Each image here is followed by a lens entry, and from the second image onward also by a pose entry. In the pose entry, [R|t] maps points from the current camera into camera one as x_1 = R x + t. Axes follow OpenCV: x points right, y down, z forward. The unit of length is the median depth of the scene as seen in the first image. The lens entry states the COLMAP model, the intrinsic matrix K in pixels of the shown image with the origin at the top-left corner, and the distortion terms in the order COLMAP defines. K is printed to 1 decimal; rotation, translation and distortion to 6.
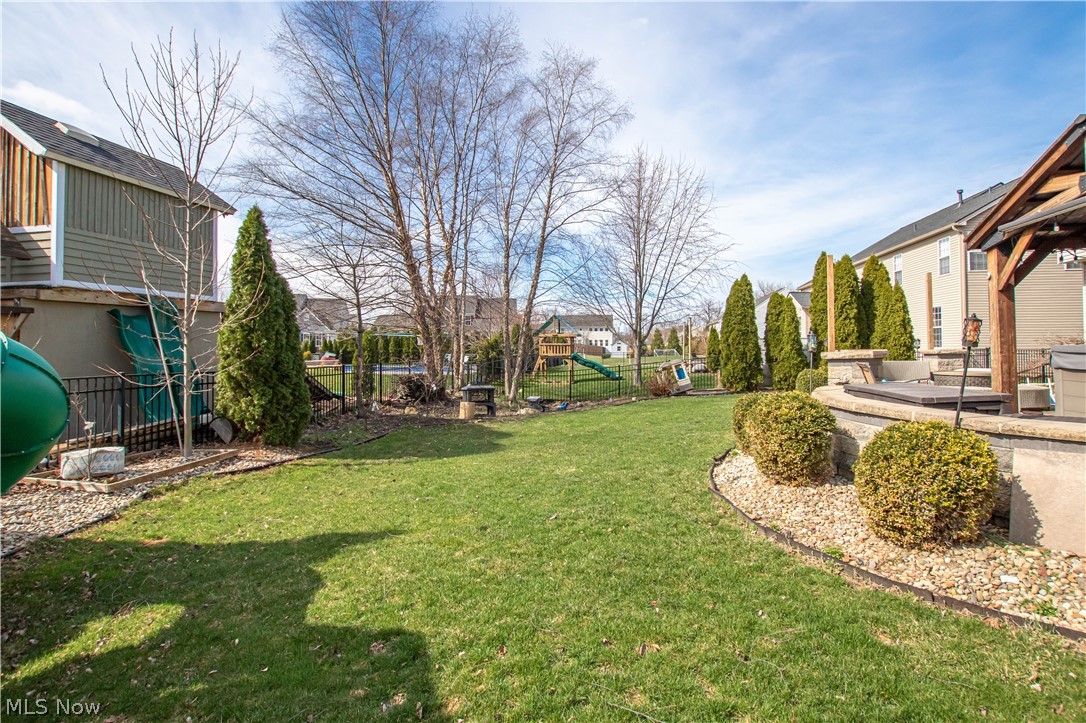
lens RADIAL K [[513.6, 0, 543.6], [0, 513.6, 346.4], [0, 0, 1]] dist [-0.039103, 0.000012]
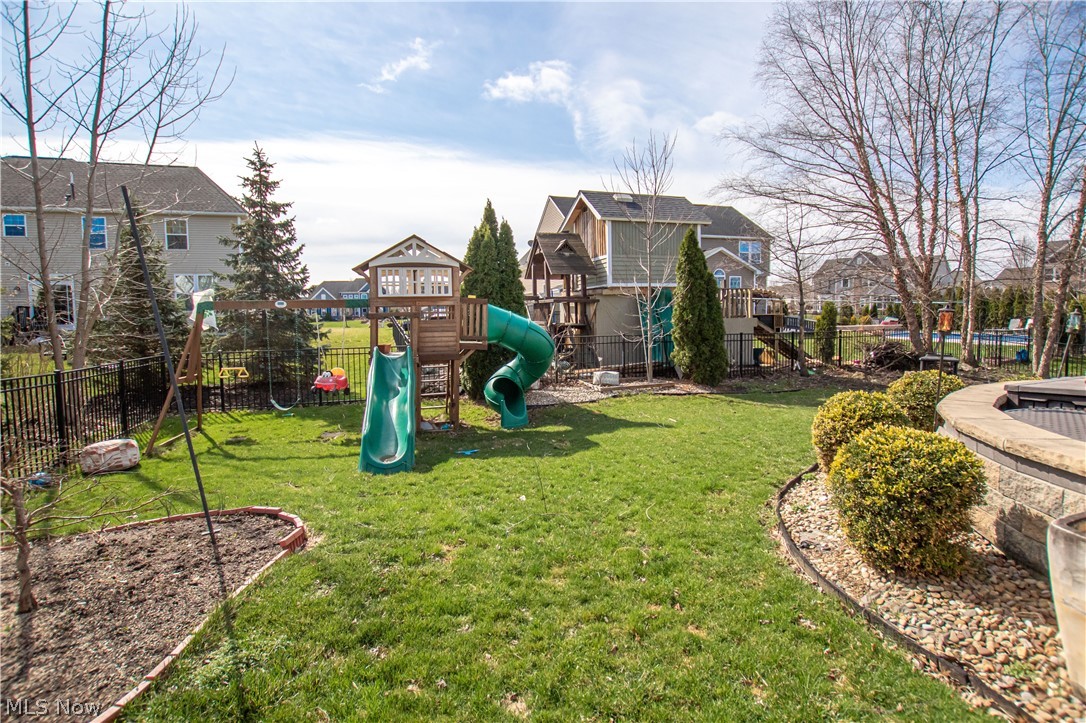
lens RADIAL K [[513.6, 0, 543.6], [0, 513.6, 346.4], [0, 0, 1]] dist [-0.039103, 0.000012]
pose [[0.461172, 0.050138, -0.885893, 0.720276], [0.016827, 0.997729, 0.065227, -0.030429], [0.887151, -0.044988, 0.459281, -0.150400]]
